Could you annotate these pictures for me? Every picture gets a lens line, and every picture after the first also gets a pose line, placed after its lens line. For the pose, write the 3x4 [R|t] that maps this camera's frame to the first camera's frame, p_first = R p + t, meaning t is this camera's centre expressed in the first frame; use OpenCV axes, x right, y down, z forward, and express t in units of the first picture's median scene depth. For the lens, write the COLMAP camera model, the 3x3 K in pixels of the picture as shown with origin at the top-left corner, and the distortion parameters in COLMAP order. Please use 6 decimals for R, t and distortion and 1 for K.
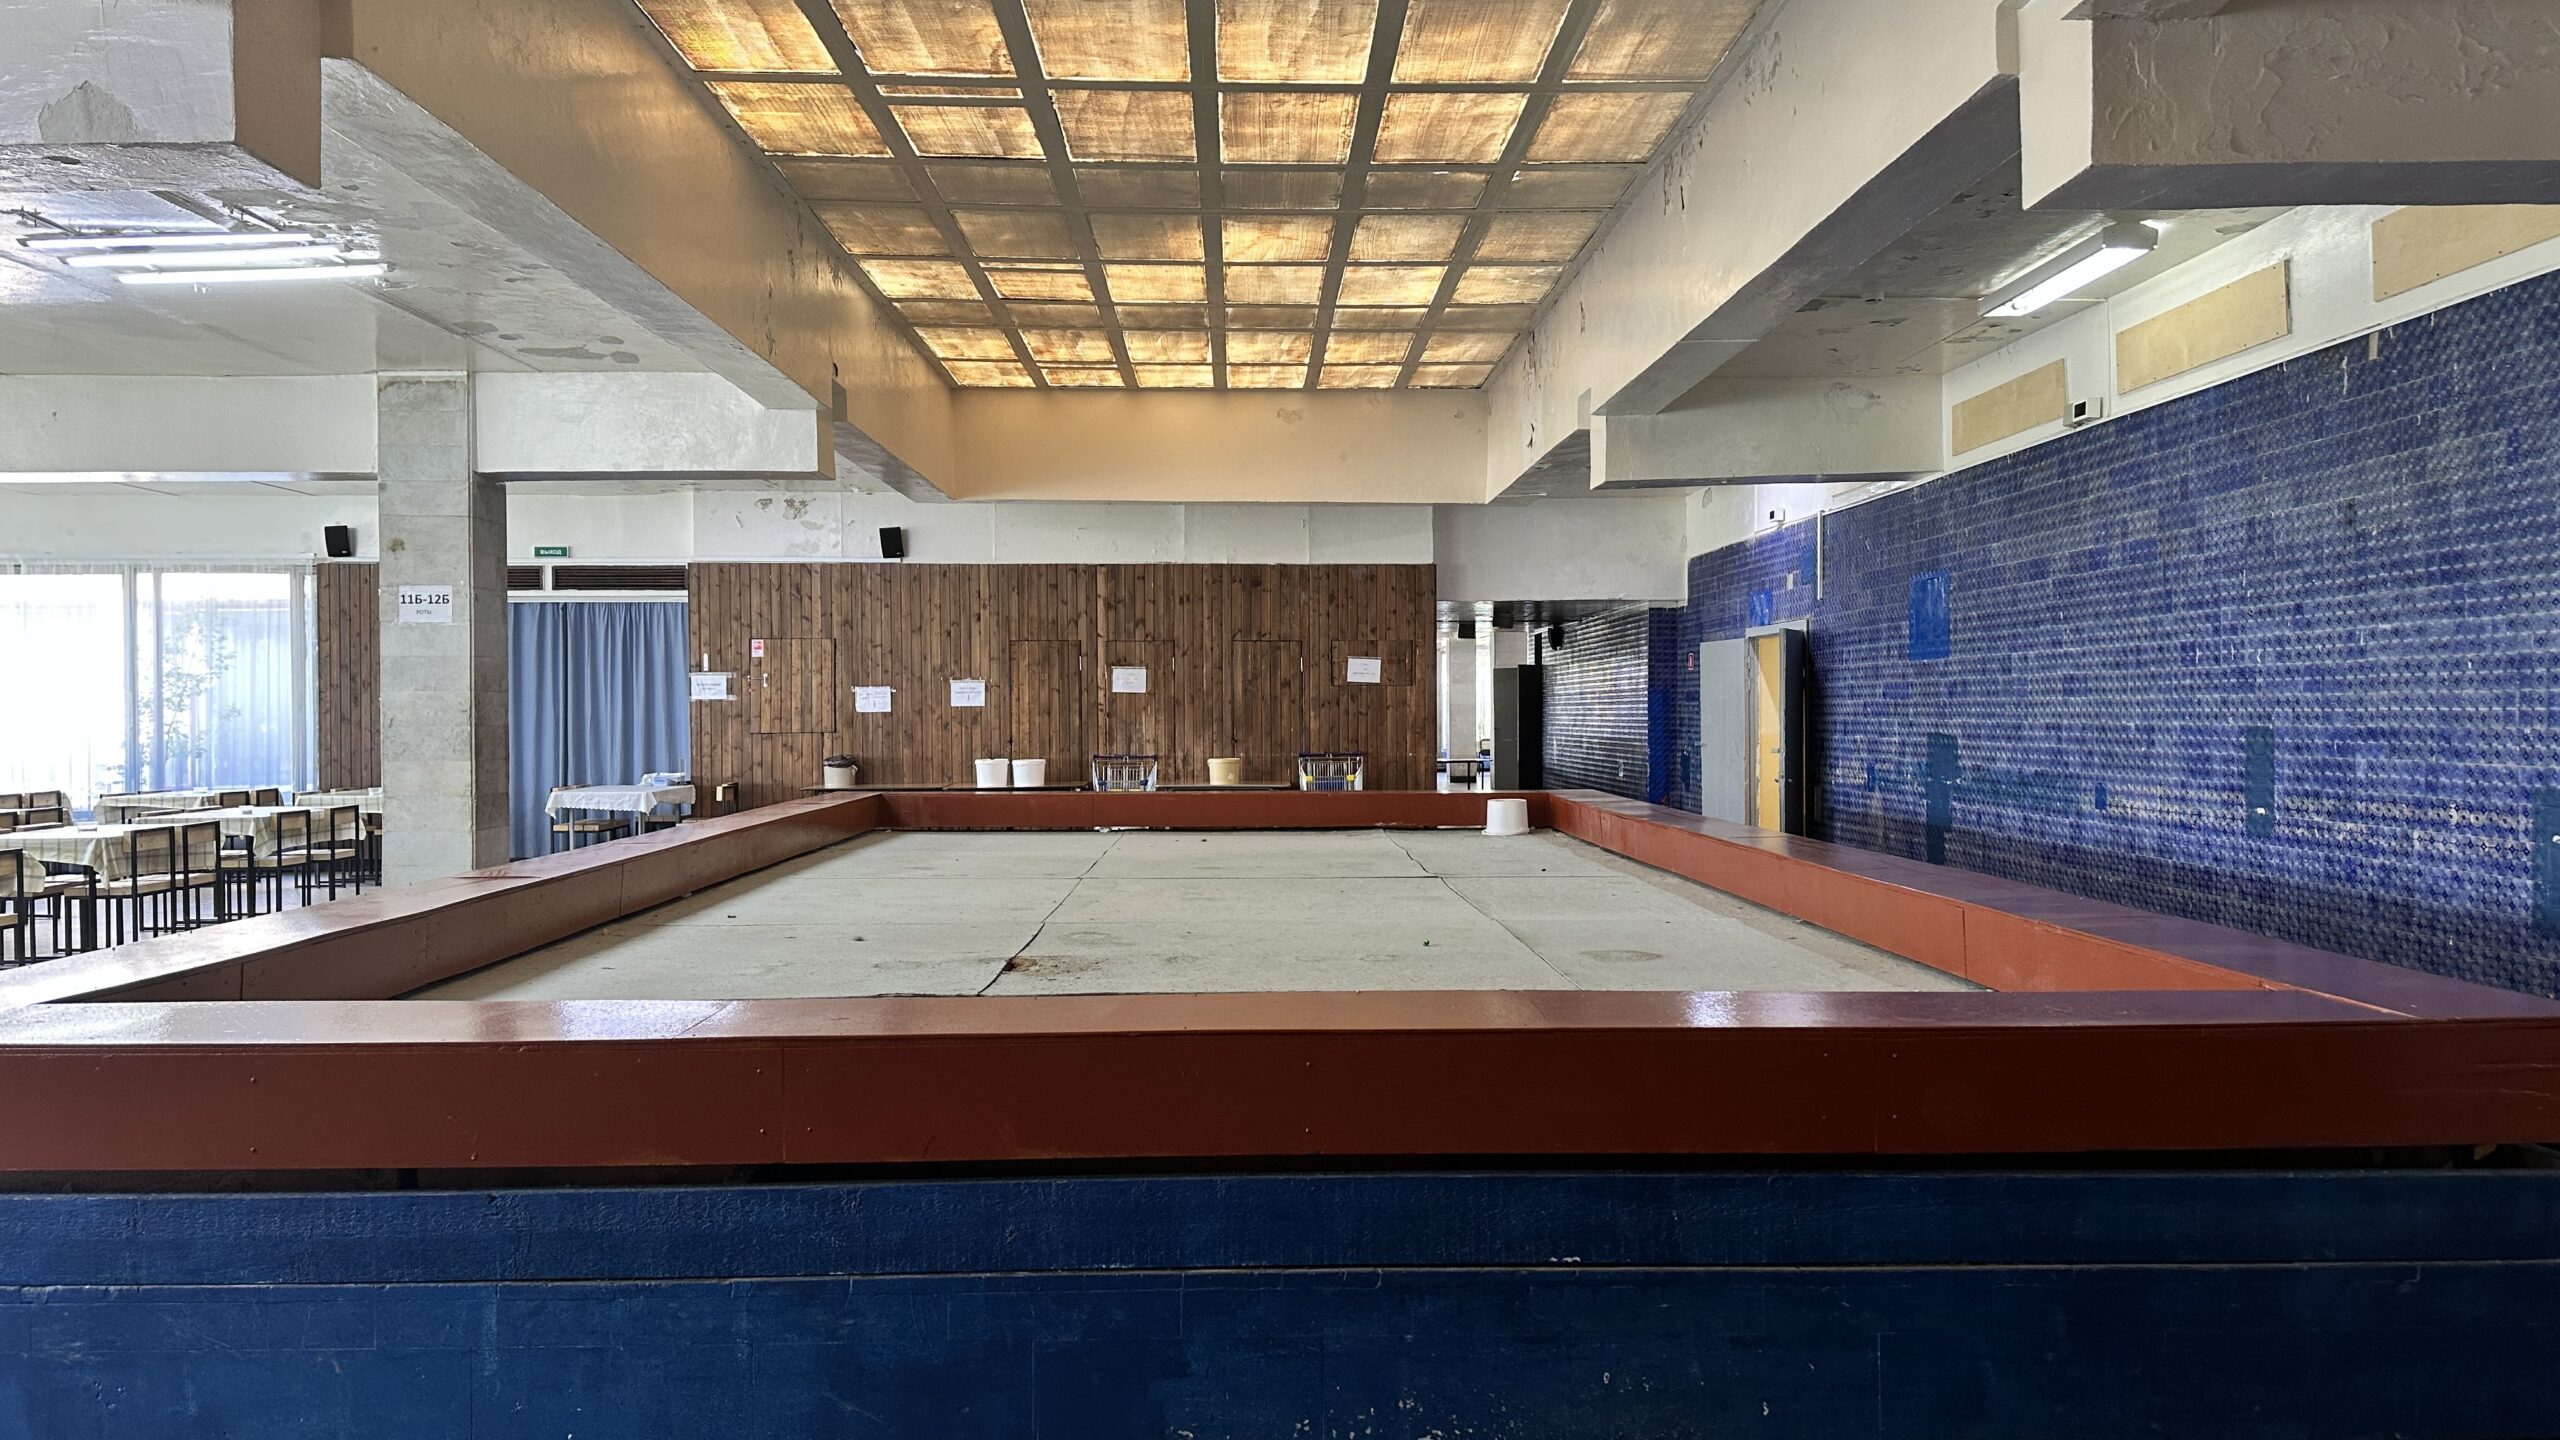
lens RADIAL K [[1679.8, 0, 1280.0], [0, 1679.8, 720.0], [0, 0, 1]] dist [0.062084, -0.170903]
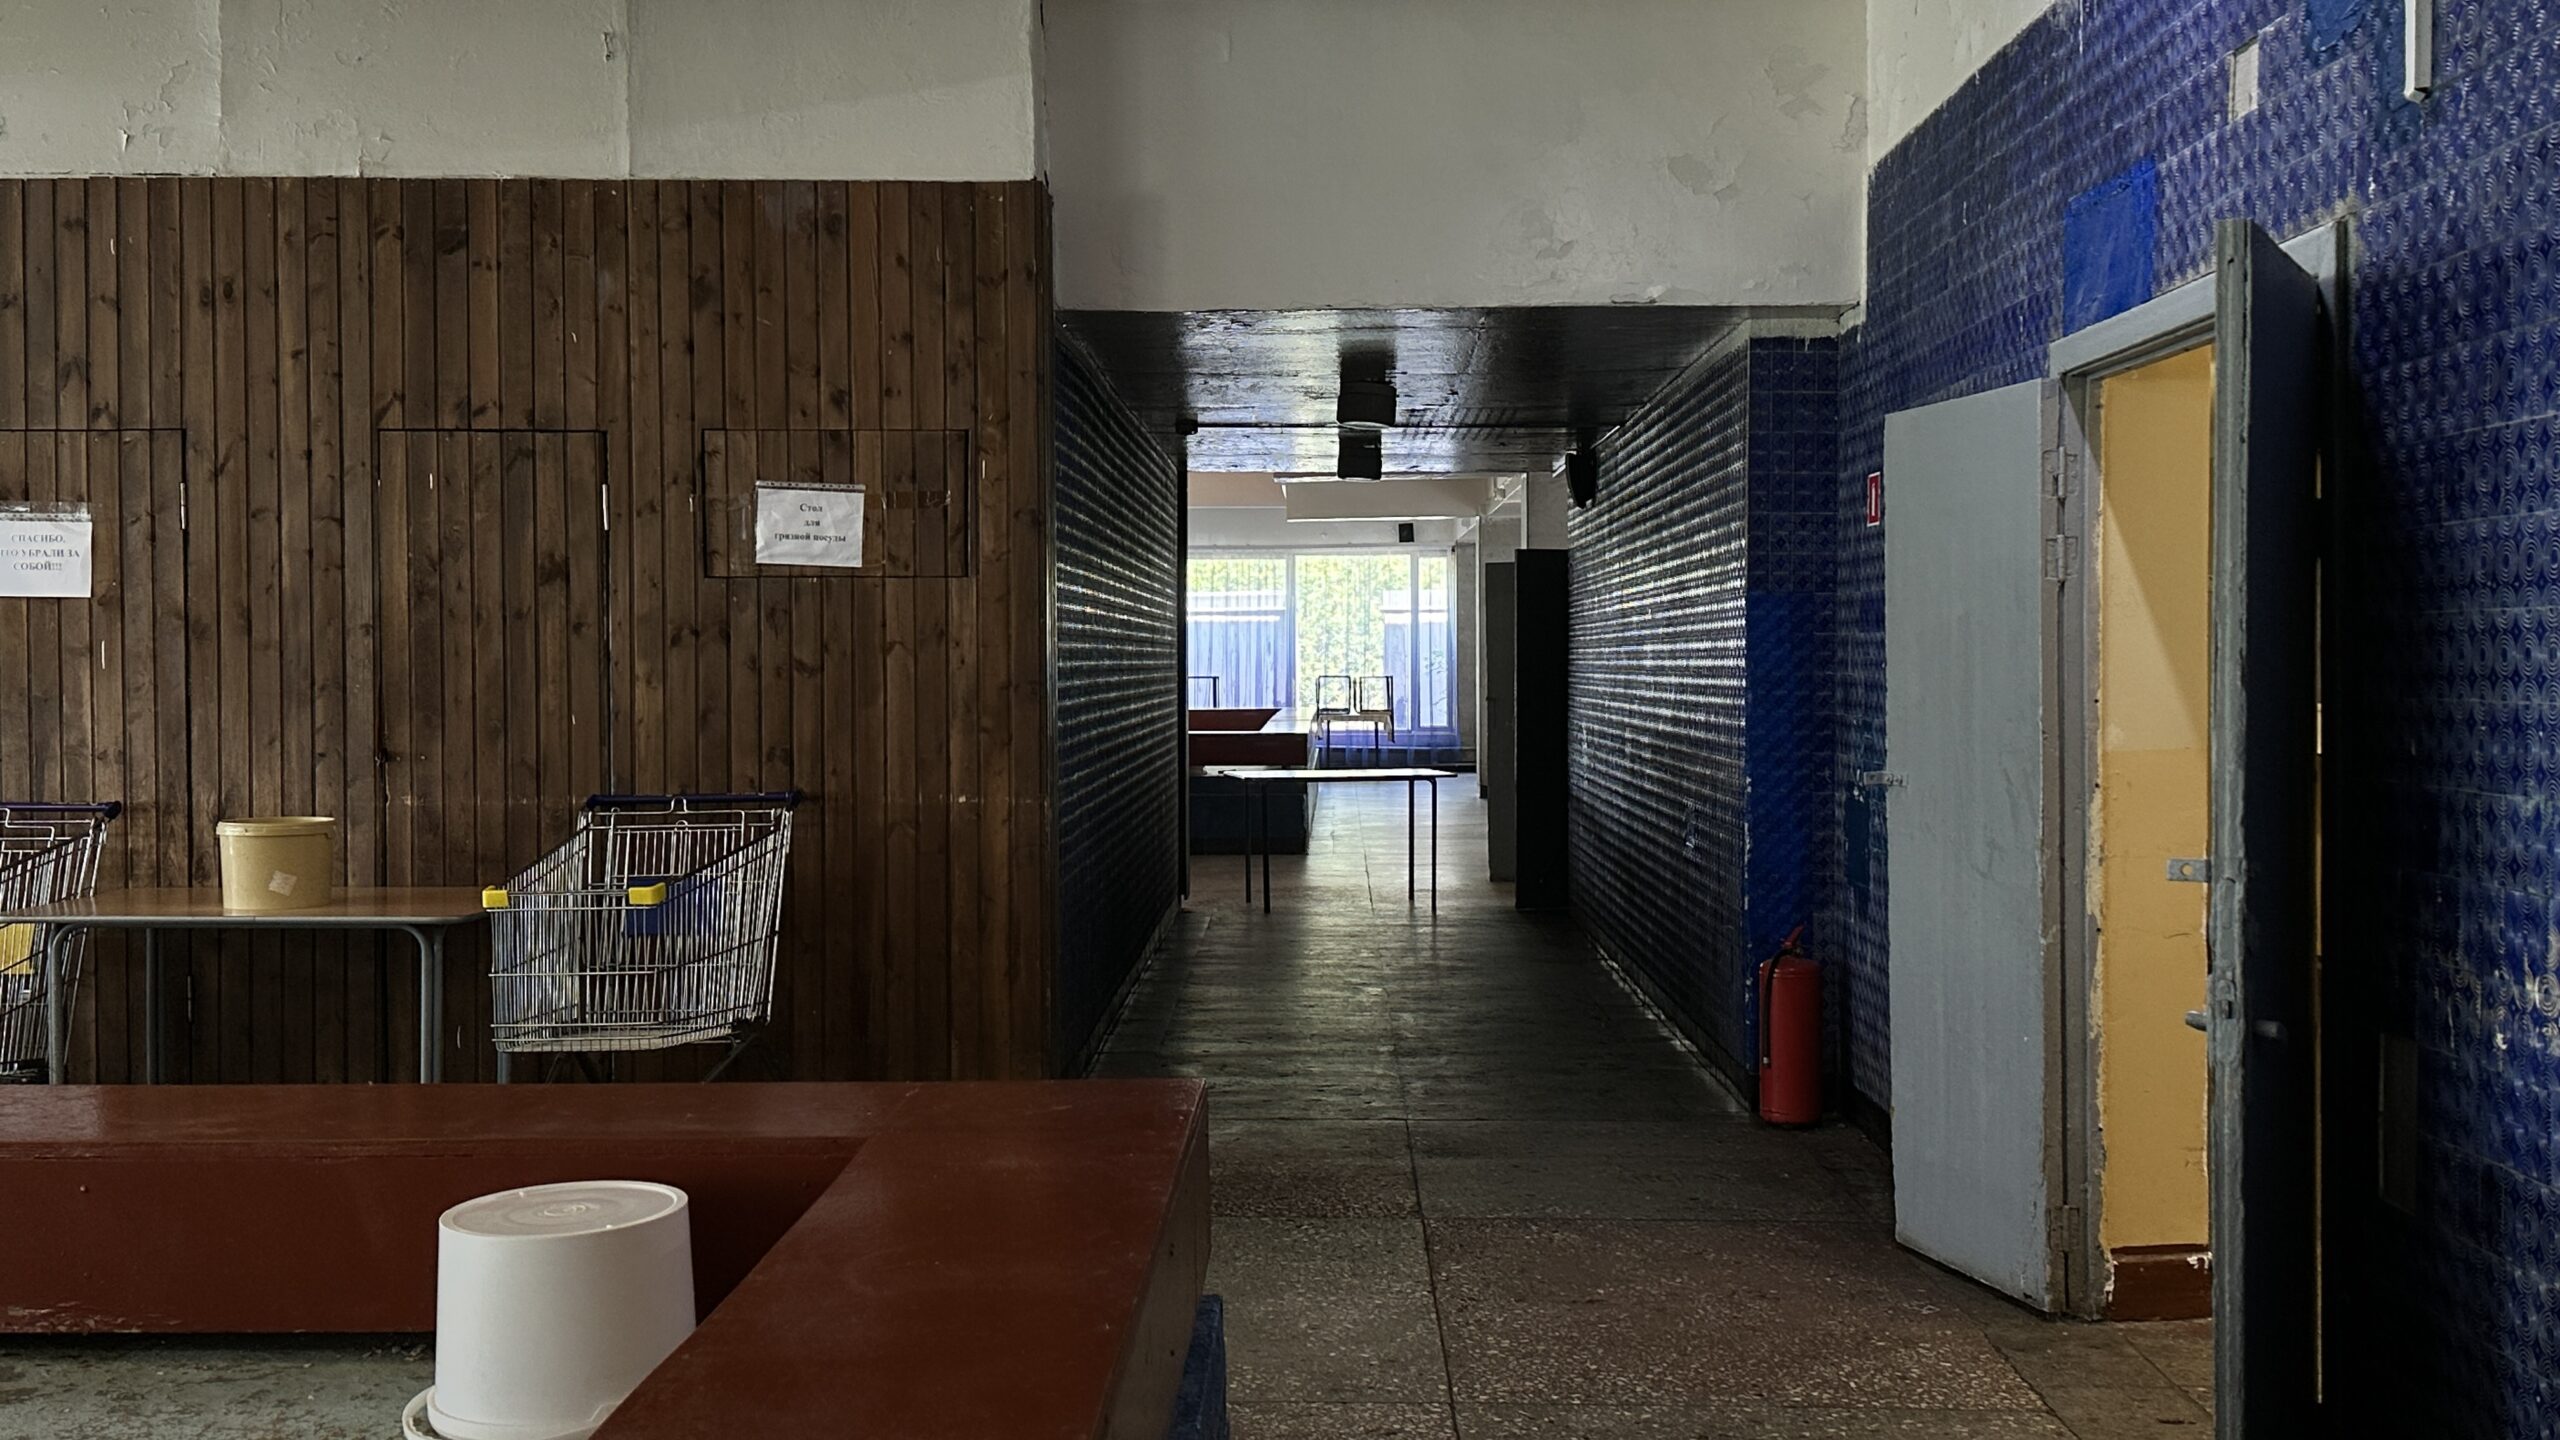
lens RADIAL K [[2565.0, 0, 1280.0], [0, 2565.0, 720.0], [0, 0, 1]] dist [0.121176, -0.359154]
pose [[0.999661, 0.001717, -0.025972, 0.149065], [-0.001249, 0.999836, 0.018041, -0.002790], [0.025998, -0.018002, 0.999500, 0.530237]]
